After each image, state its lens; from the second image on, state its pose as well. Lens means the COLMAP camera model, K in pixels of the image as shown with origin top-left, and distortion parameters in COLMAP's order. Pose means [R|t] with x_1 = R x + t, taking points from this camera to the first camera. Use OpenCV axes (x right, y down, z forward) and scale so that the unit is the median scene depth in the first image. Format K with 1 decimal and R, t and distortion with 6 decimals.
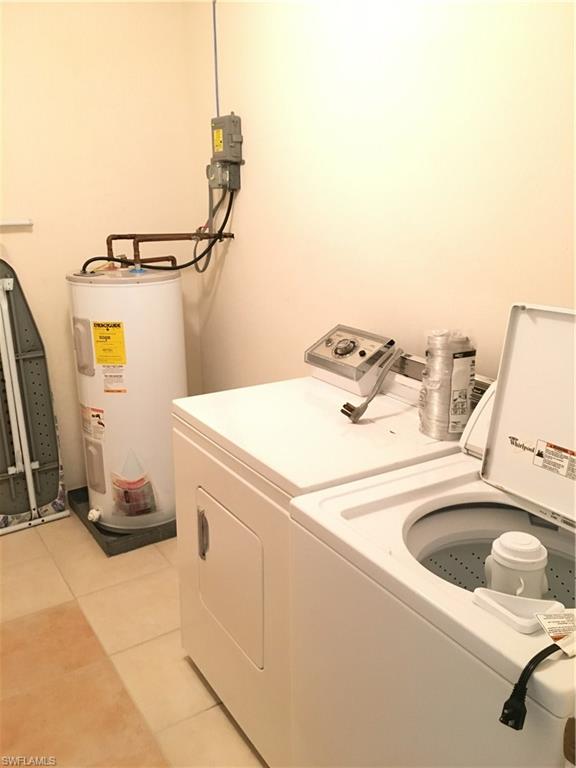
lens RADIAL K [[652.1, 0, 285.7], [0, 652.1, 386.6], [0, 0, 1]] dist [0.059184, 0.002236]
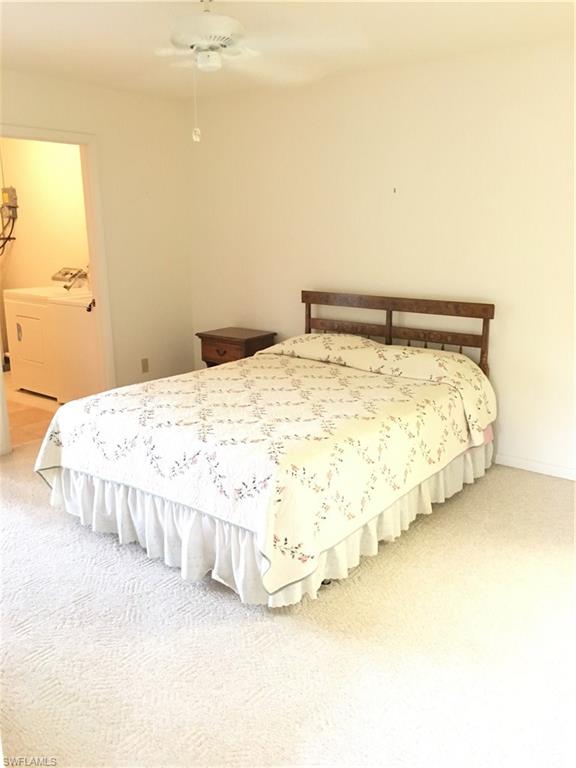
lens RADIAL K [[652.1, 0, 291.8], [0, 652.1, 384.2], [0, 0, 1]] dist [0.059184, 0.002236]
pose [[0.939254, -0.080196, 0.333722, 0.014729], [0.094541, 0.995156, -0.026940, 0.443835], [-0.329945, 0.056854, 0.942287, -1.509432]]
